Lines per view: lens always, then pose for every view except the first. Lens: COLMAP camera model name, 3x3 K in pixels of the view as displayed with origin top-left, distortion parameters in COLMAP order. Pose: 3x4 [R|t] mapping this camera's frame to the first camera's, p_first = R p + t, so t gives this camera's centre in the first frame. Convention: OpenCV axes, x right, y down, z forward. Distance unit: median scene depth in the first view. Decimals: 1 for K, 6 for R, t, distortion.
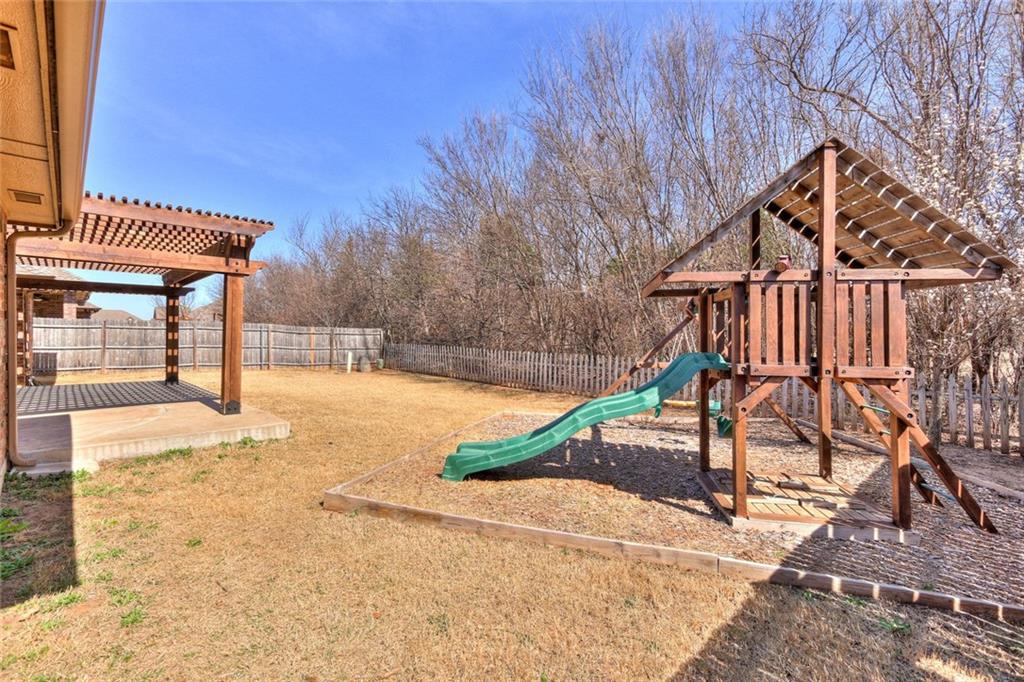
lens RADIAL K [[468.5, 0, 513.0], [0, 468.5, 337.1], [0, 0, 1]] dist [-0.001030, 0.003037]
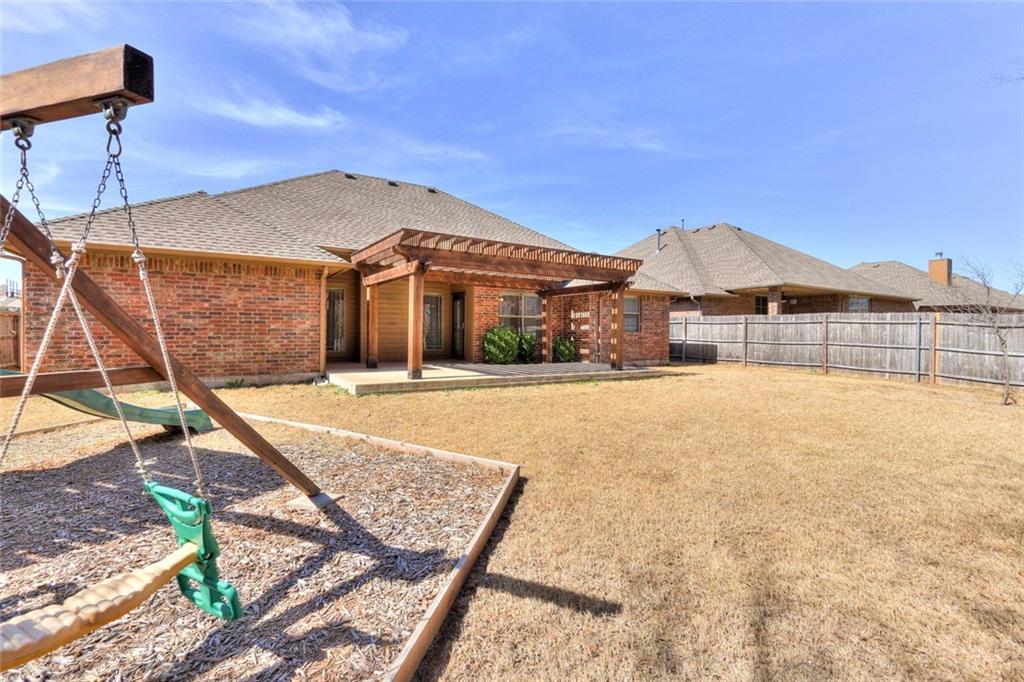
lens RADIAL K [[468.5, 0, 509.4], [0, 468.5, 337.3], [0, 0, 1]] dist [-0.001030, 0.003037]
pose [[-0.193945, 0.006087, -0.980994, 0.266614], [-0.016870, 0.999812, 0.009539, 0.010555], [0.980867, 0.018400, -0.193805, 0.641968]]
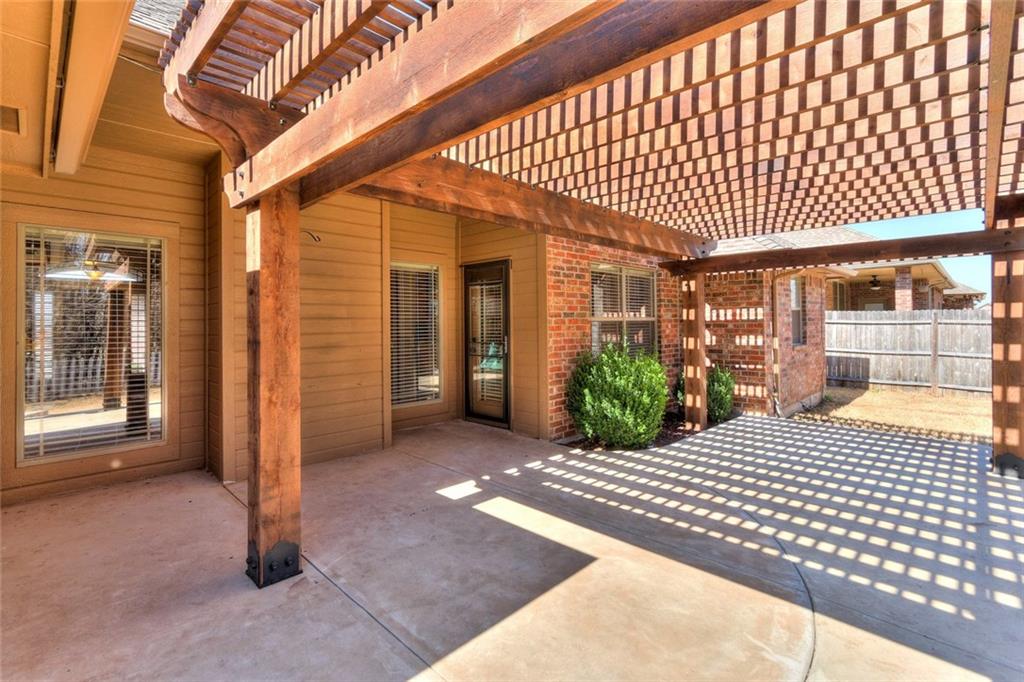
lens RADIAL K [[468.5, 0, 505.3], [0, 468.5, 325.8], [0, 0, 1]] dist [-0.001030, 0.003037]
pose [[0.018432, 0.004471, -0.999820, -0.226676], [-0.001542, 0.999989, 0.004443, -0.017622], [0.999829, 0.001460, 0.018438, 0.376649]]
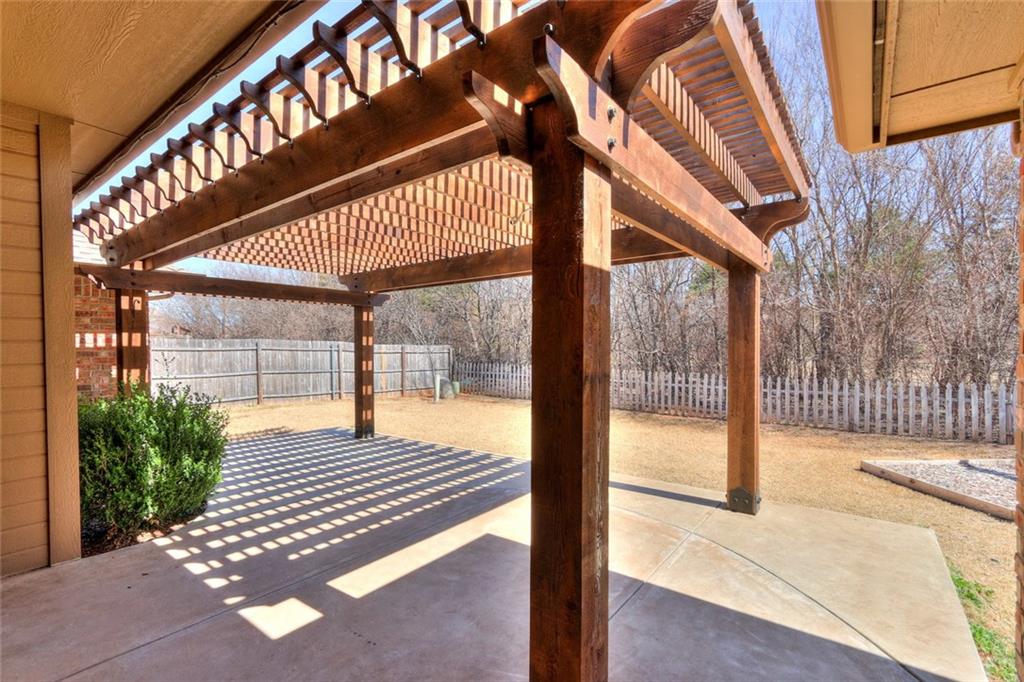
lens RADIAL K [[468.5, 0, 509.1], [0, 468.5, 347.5], [0, 0, 1]] dist [-0.001030, 0.003037]
pose [[0.990581, -0.010904, 0.136495, -0.403371], [0.010976, 0.999940, 0.000222, -0.017666], [-0.136489, 0.001278, 0.990641, 0.209414]]
